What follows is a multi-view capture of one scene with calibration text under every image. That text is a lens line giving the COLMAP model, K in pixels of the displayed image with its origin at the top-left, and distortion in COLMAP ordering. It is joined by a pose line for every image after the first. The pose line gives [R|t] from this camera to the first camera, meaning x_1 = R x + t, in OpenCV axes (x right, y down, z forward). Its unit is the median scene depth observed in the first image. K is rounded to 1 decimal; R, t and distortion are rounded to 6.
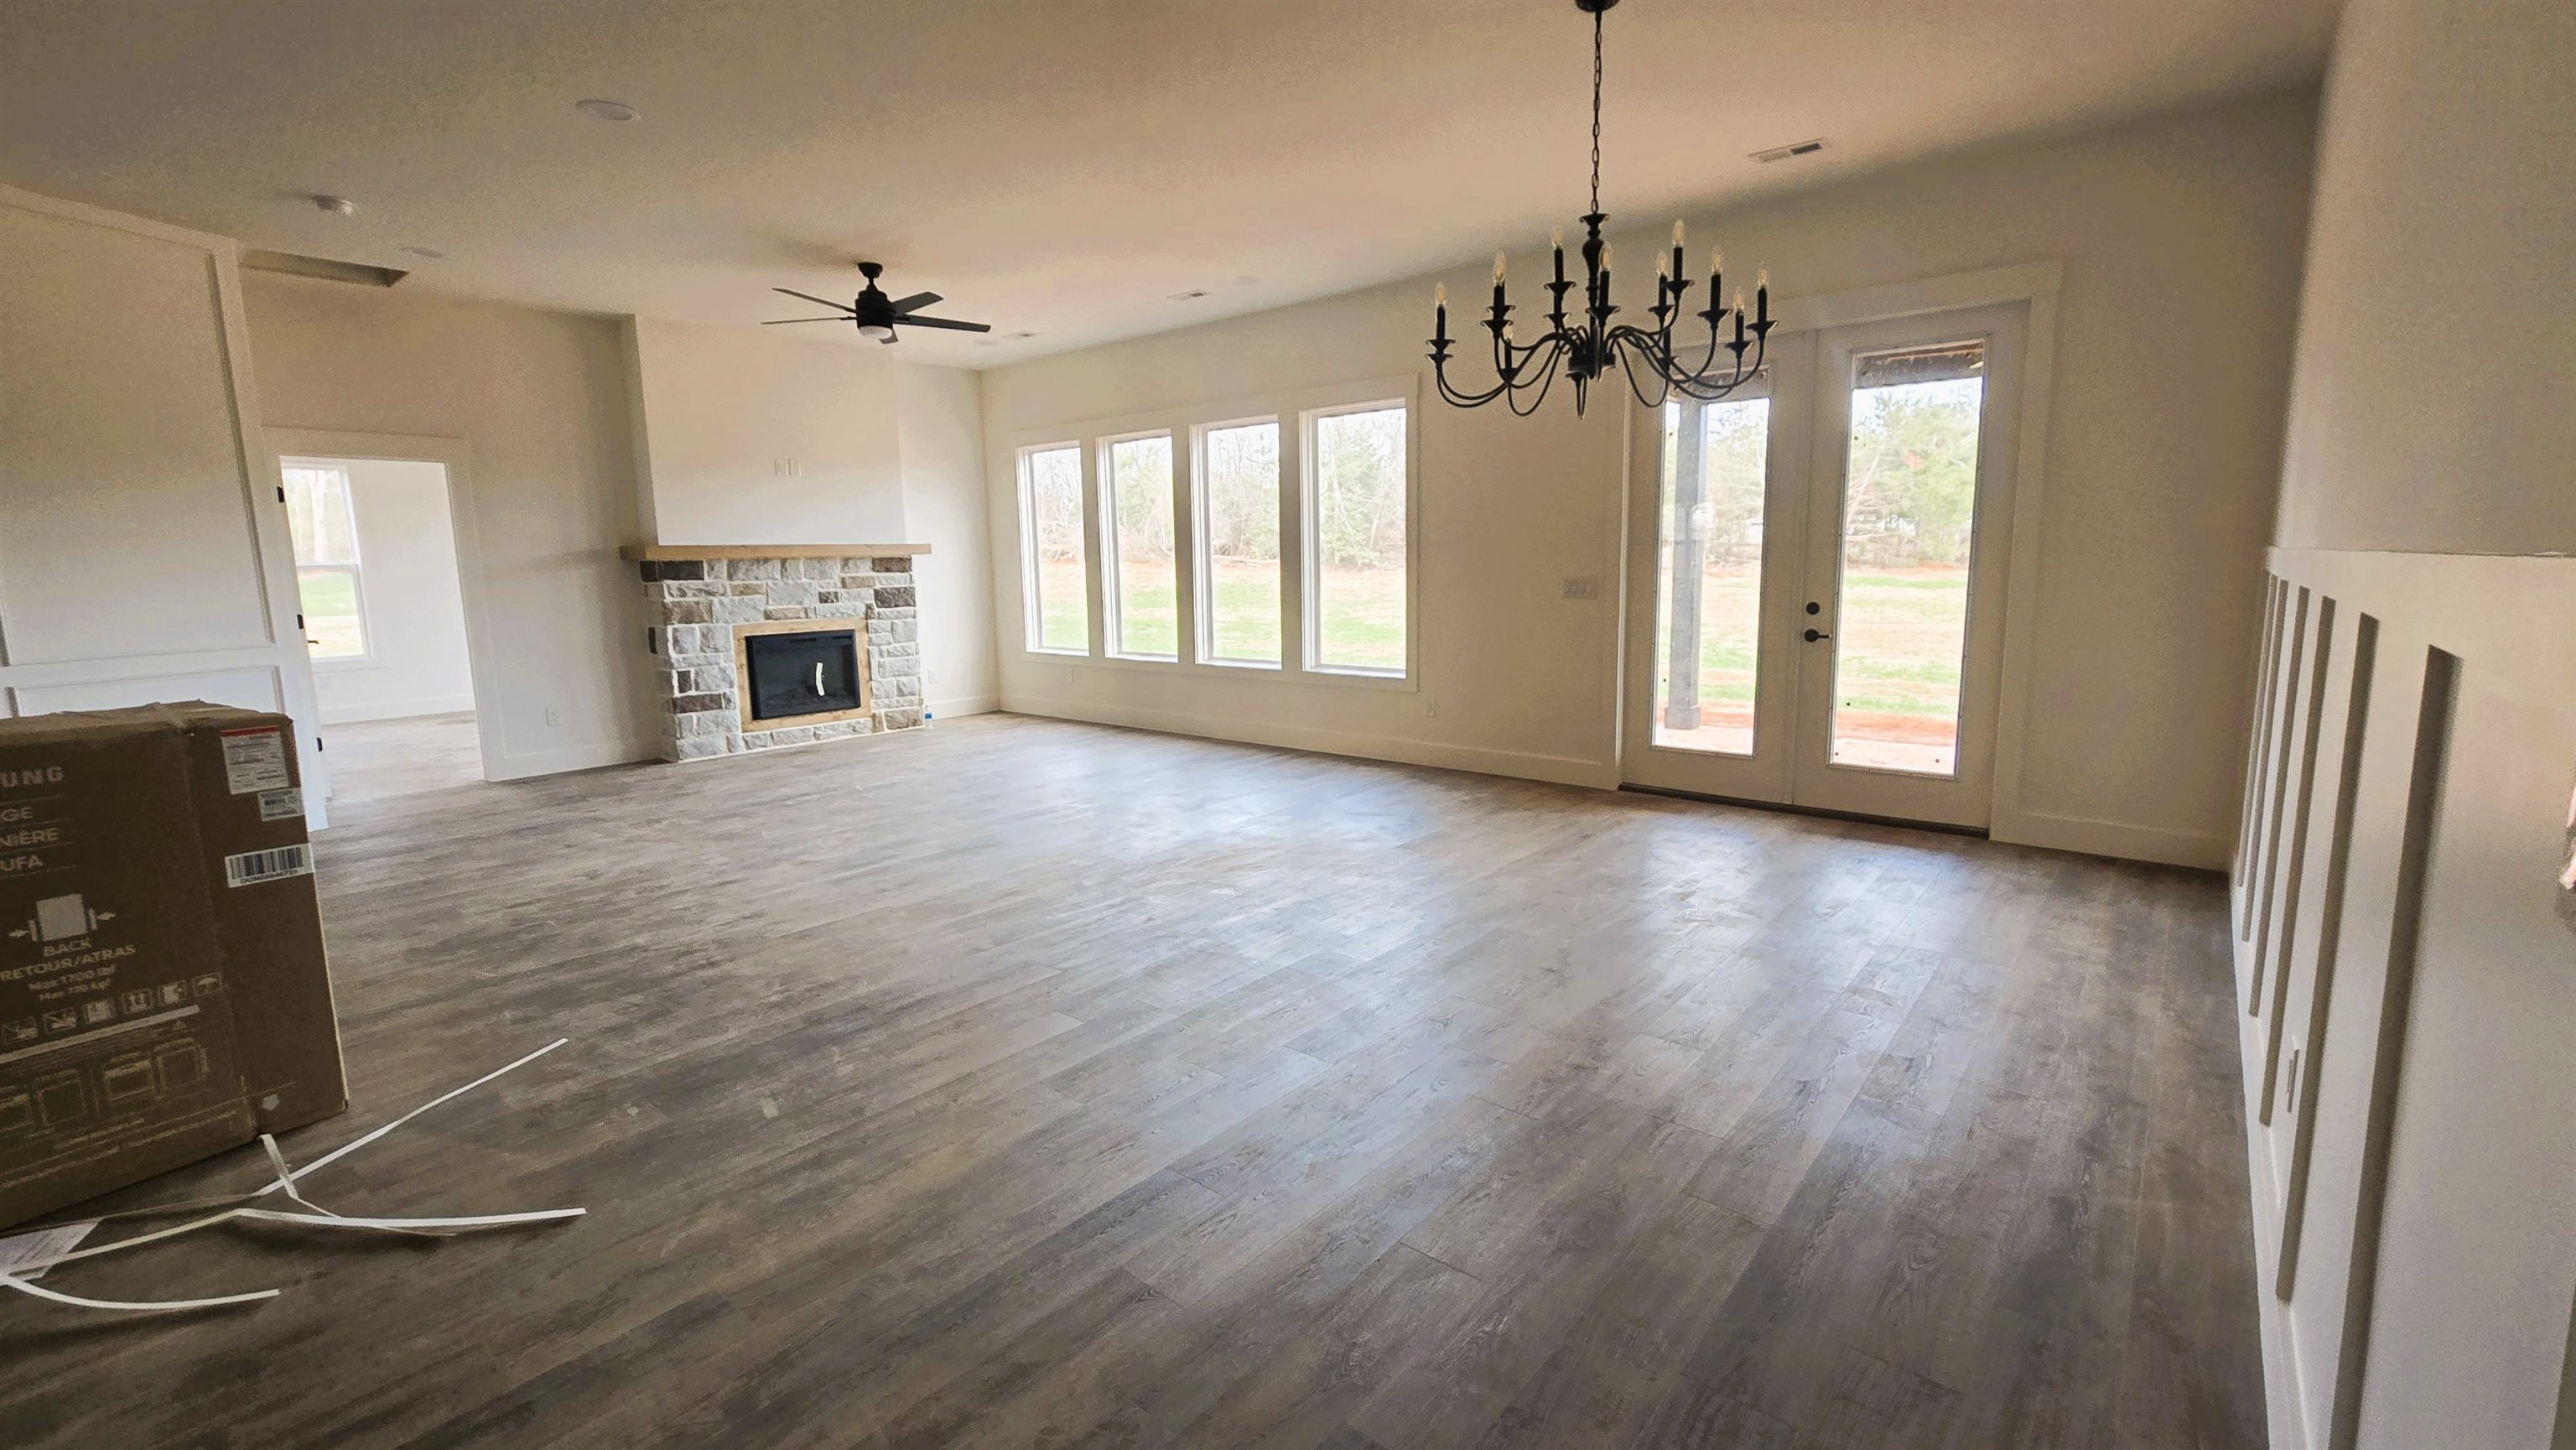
lens RADIAL K [[1059.8, 0, 1290.9], [0, 1059.8, 717.2], [0, 0, 1]] dist [-0.001680, -0.000276]
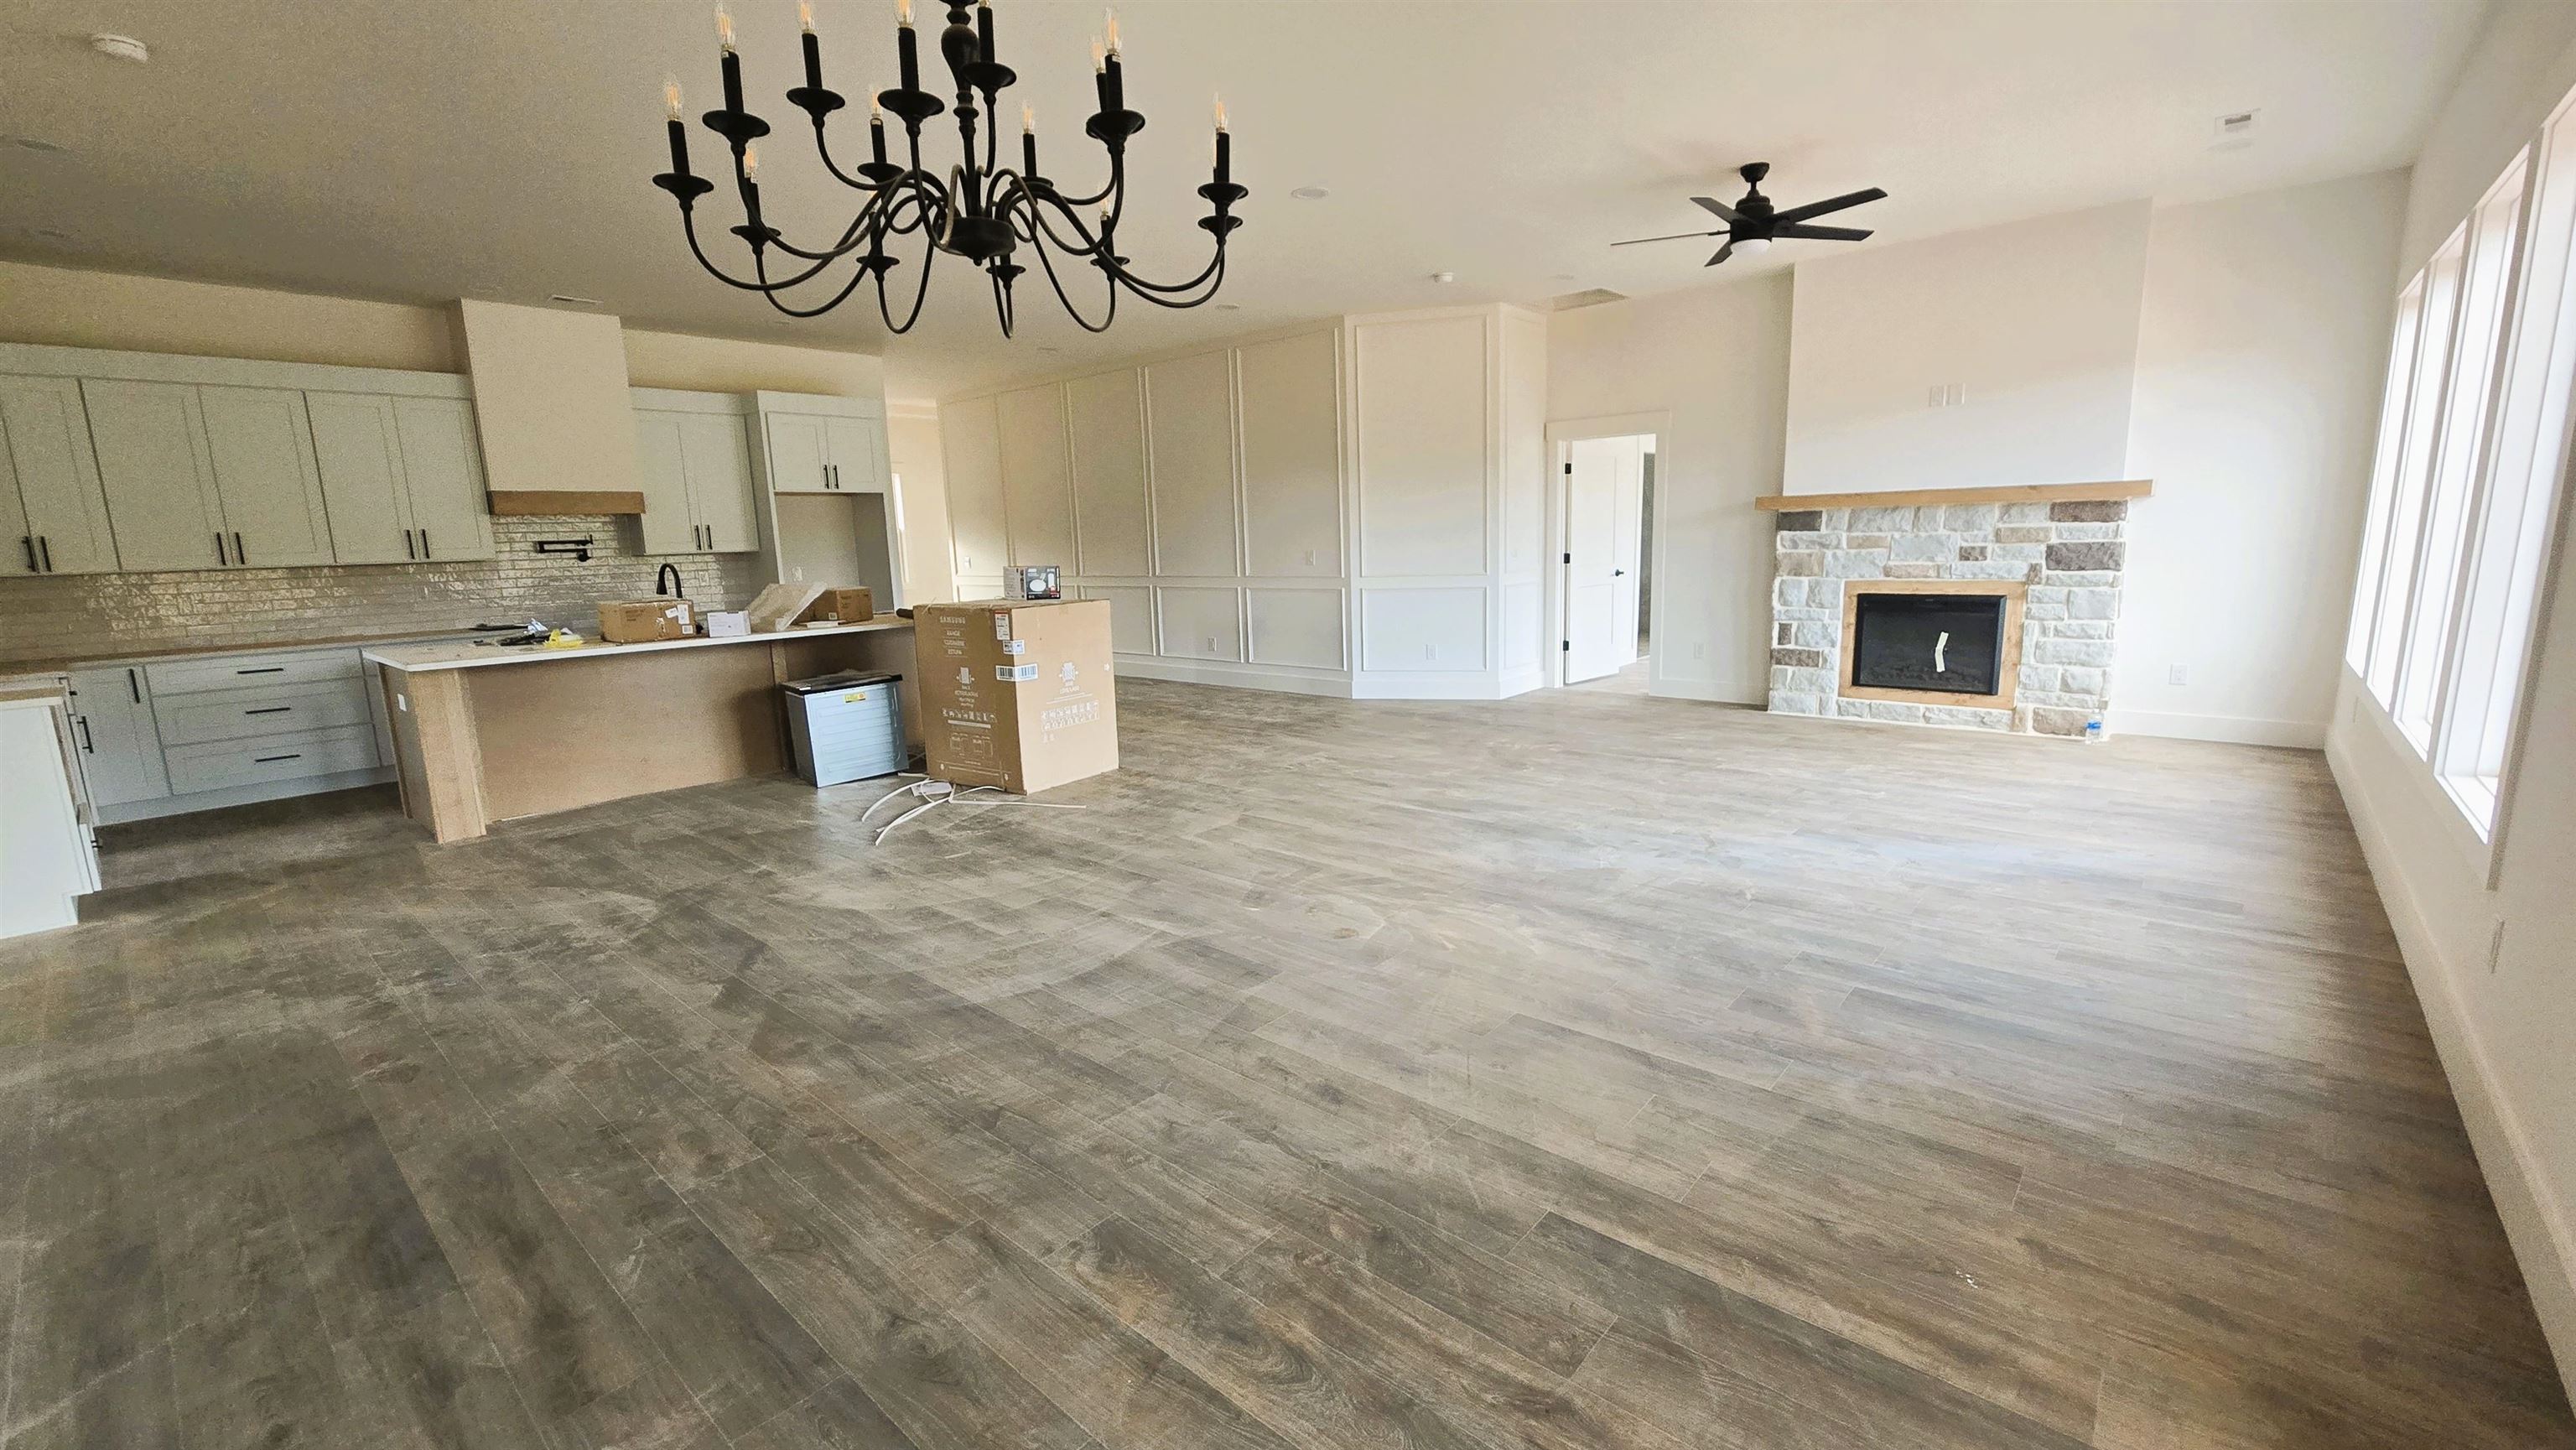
lens RADIAL K [[1059.8, 0, 1290.9], [0, 1059.8, 717.2], [0, 0, 1]] dist [-0.001680, -0.000276]
pose [[-0.014065, 0.189288, -0.981821, 0.412305], [-0.119438, 0.974570, 0.189601, -0.088517], [0.992742, 0.119934, 0.008900, 0.528925]]
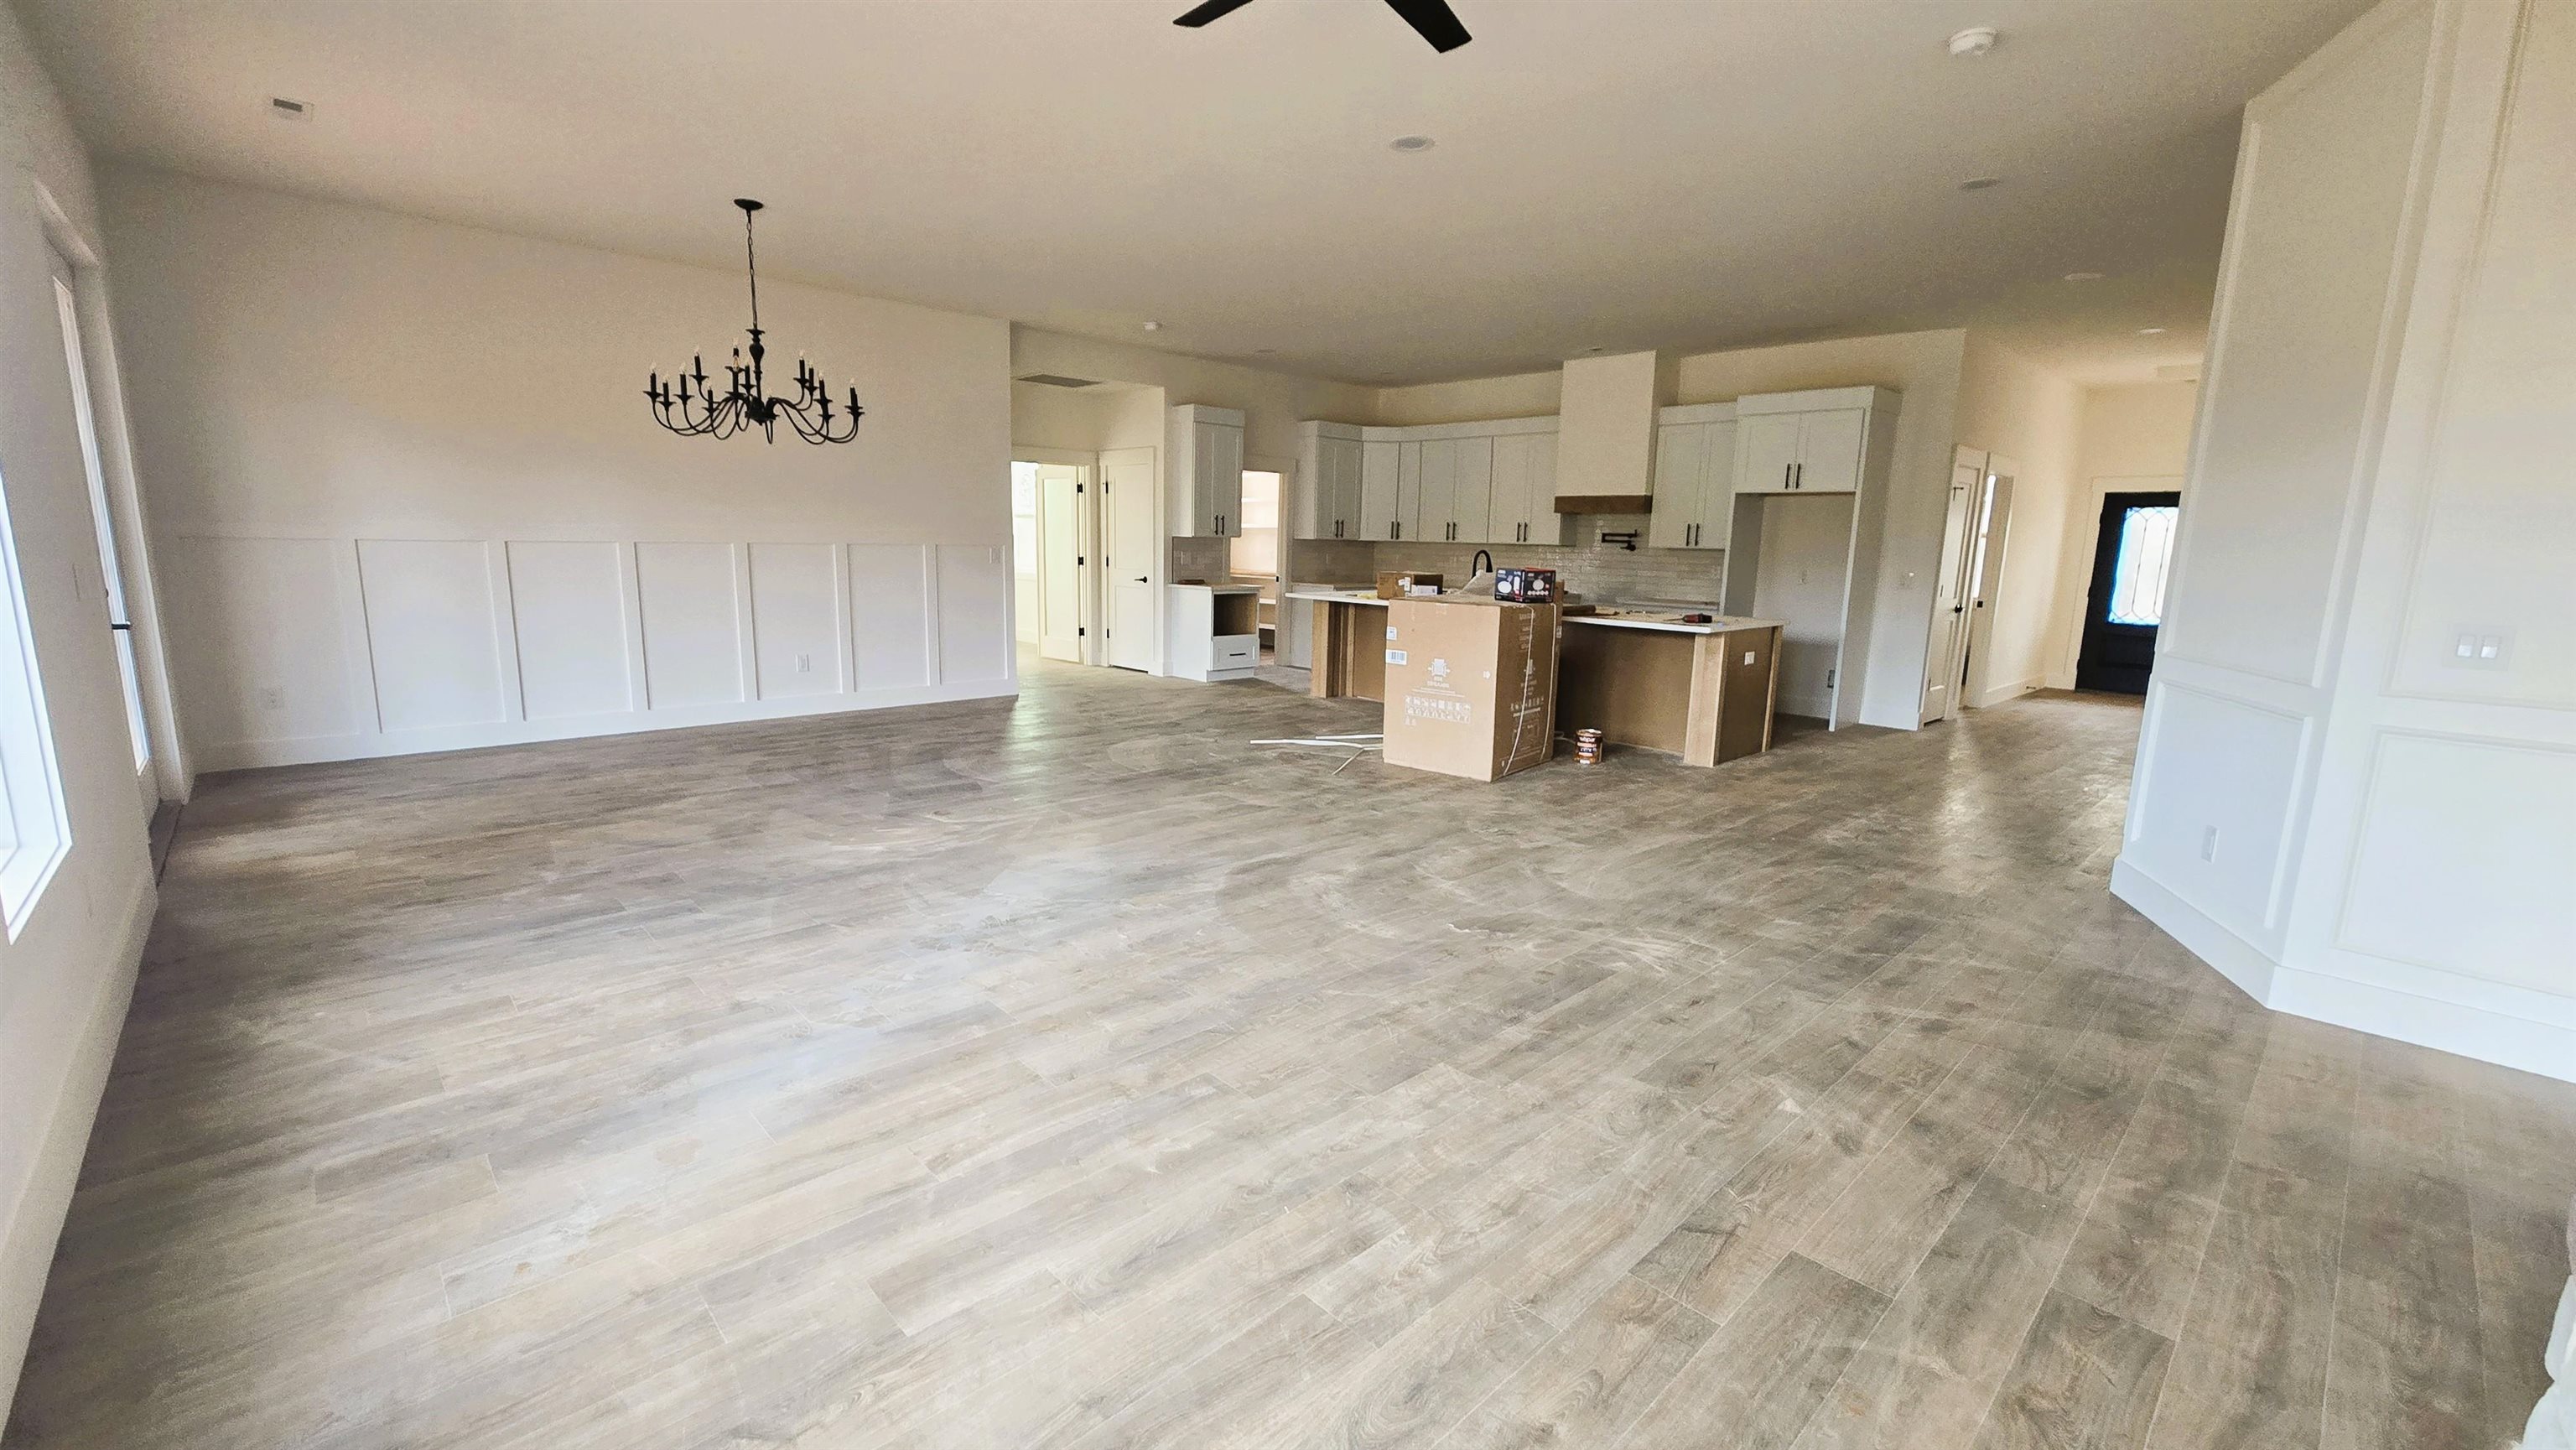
lens RADIAL K [[1059.8, 0, 1290.9], [0, 1059.8, 717.2], [0, 0, 1]] dist [-0.001680, -0.000276]
pose [[-0.994447, -0.024225, 0.102414, -0.327208], [0.009096, 0.949721, 0.312965, -0.174481], [-0.104846, 0.312159, -0.944227, 1.165959]]
